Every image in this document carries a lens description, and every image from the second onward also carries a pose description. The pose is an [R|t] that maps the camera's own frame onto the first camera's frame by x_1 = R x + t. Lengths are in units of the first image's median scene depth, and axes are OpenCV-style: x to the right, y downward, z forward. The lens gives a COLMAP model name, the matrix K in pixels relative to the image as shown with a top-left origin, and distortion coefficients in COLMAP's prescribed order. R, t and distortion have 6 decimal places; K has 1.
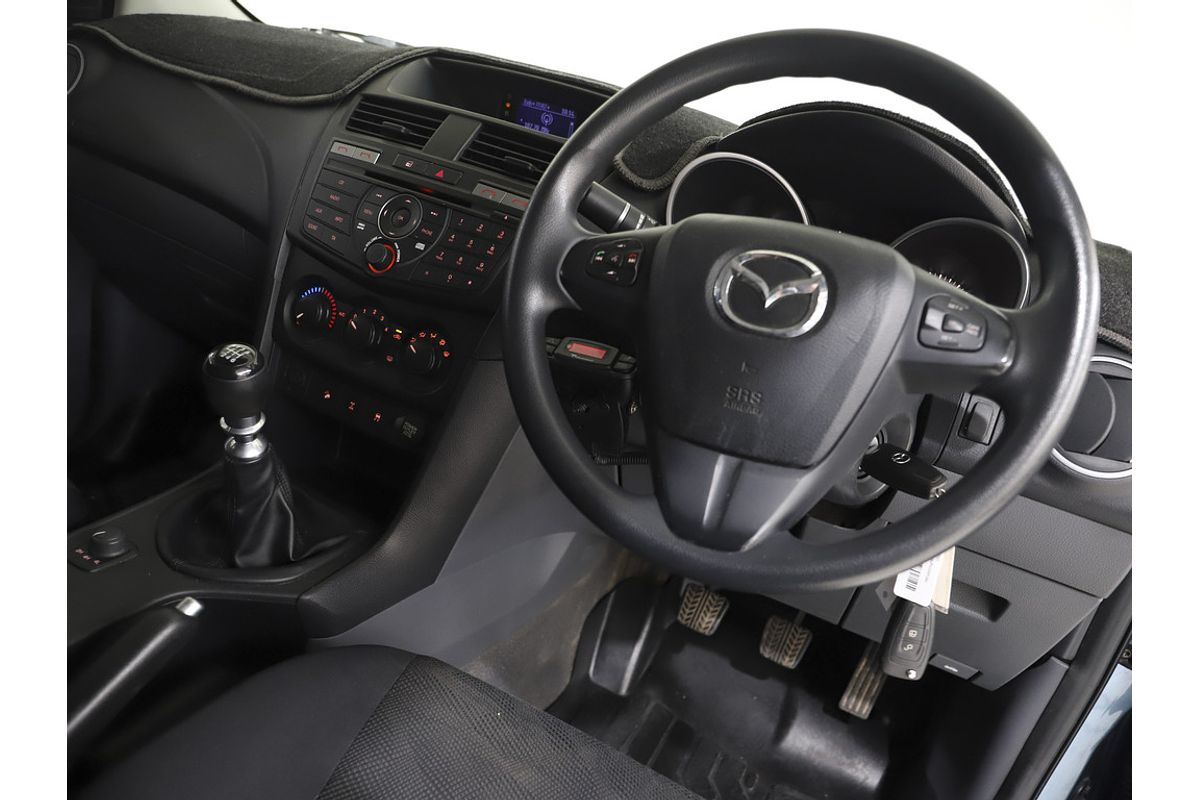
lens RADIAL K [[839.7, 0, 598.2], [0, 839.7, 404.7], [0, 0, 1]] dist [-0.063509, 0.017997]
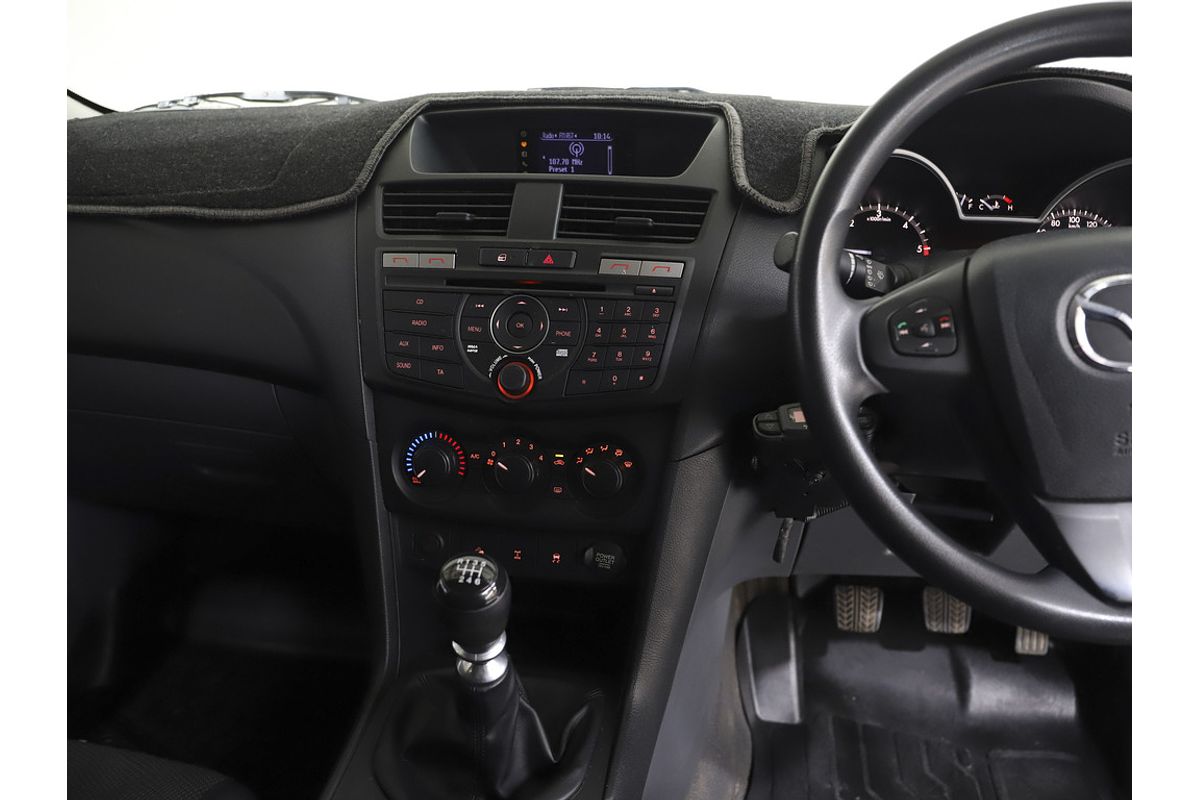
lens RADIAL K [[892.2, 0, 595.1], [0, 892.2, 399.2], [0, 0, 1]] dist [-0.054384, 0.031203]
pose [[0.931897, -0.317048, 0.176203, -0.289250], [0.307453, 0.948189, 0.080062, -0.169432], [-0.192458, -0.020436, 0.981092, 0.100944]]
